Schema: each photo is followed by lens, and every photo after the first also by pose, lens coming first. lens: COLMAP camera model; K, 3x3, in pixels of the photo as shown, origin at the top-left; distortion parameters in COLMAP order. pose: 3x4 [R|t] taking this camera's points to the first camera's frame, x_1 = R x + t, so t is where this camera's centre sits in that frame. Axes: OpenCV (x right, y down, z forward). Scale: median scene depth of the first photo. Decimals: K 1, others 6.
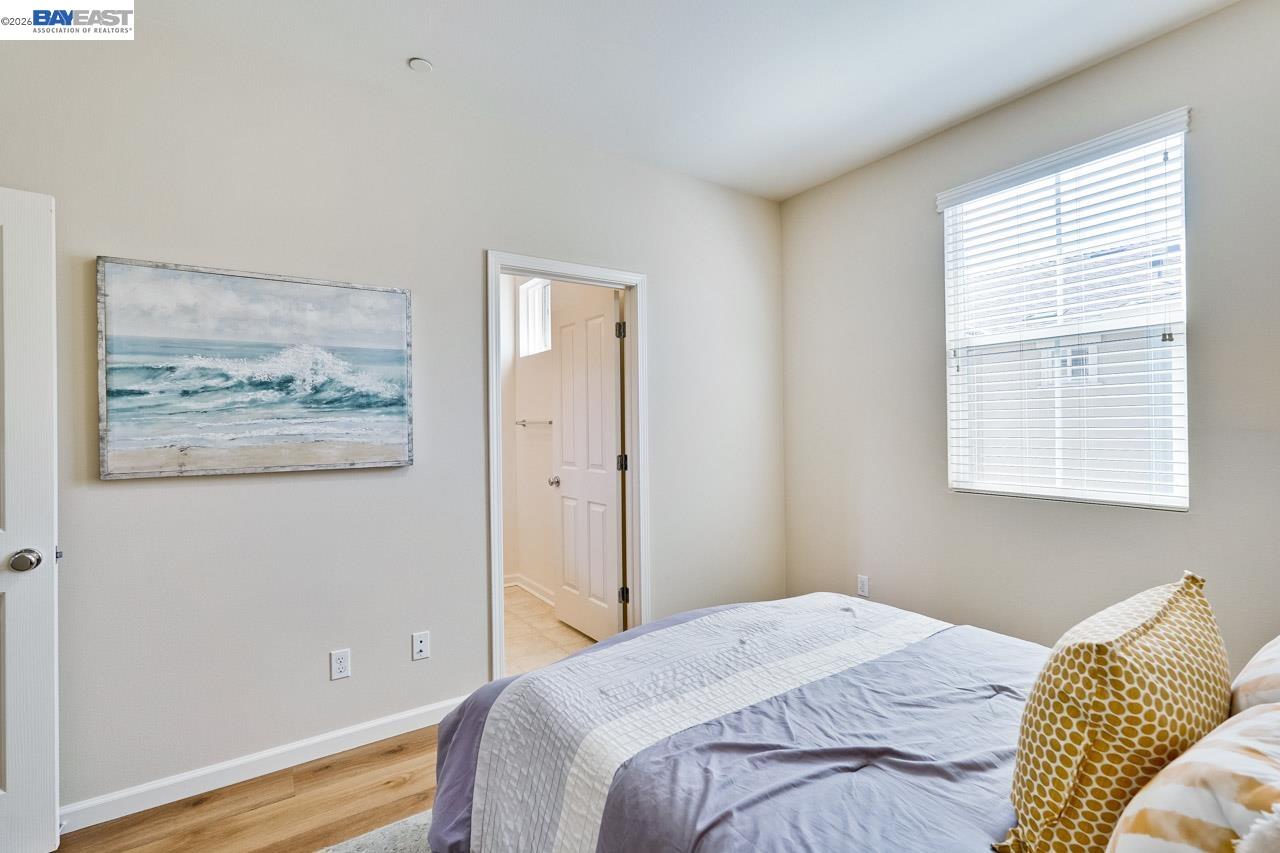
lens RADIAL K [[585.2, 0, 645.7], [0, 585.2, 427.7], [0, 0, 1]] dist [-0.006506, 0.004008]
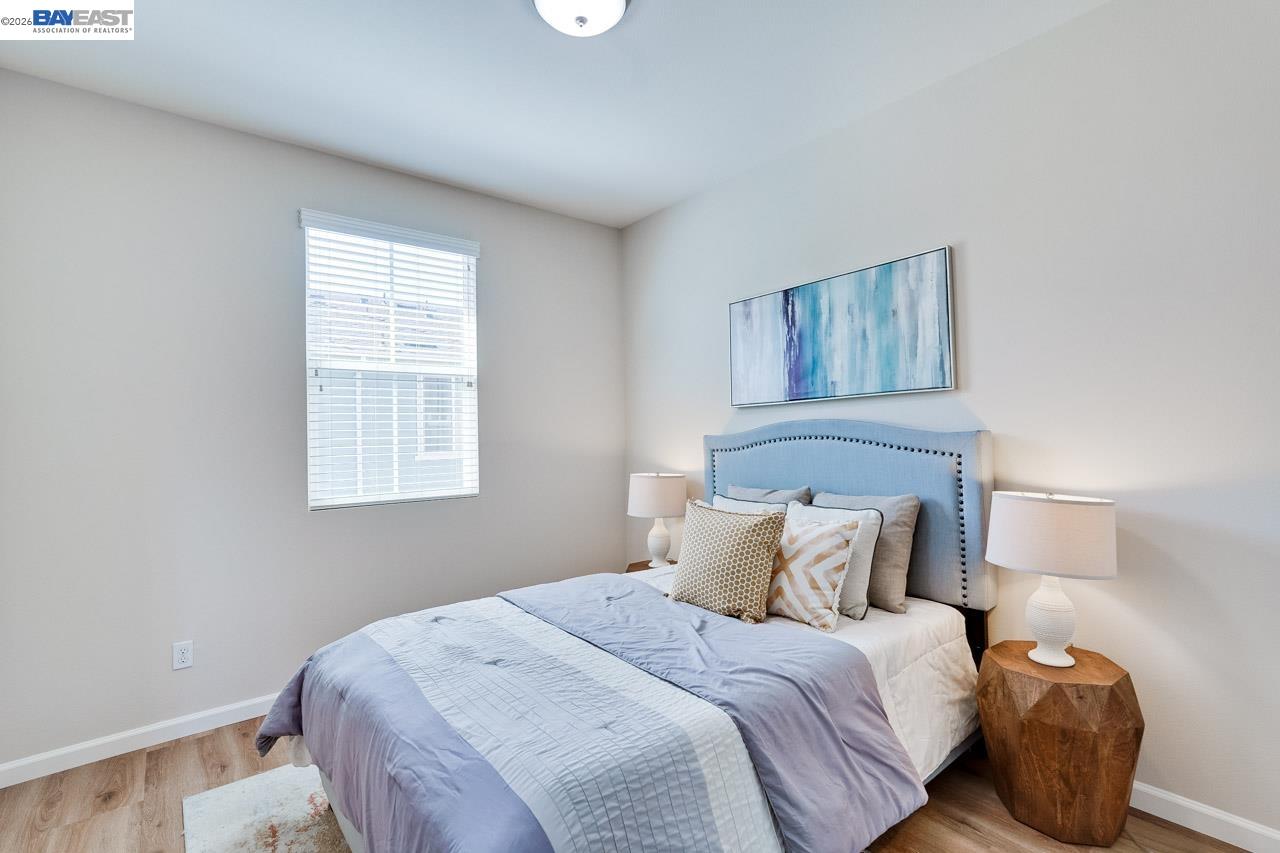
lens RADIAL K [[585.2, 0, 638.7], [0, 585.2, 427.2], [0, 0, 1]] dist [-0.006506, 0.004008]
pose [[-0.088870, 0.028401, 0.995638, -0.691083], [0.028432, 0.999258, -0.025966, 0.011662], [-0.995637, 0.026000, -0.089611, 0.708002]]
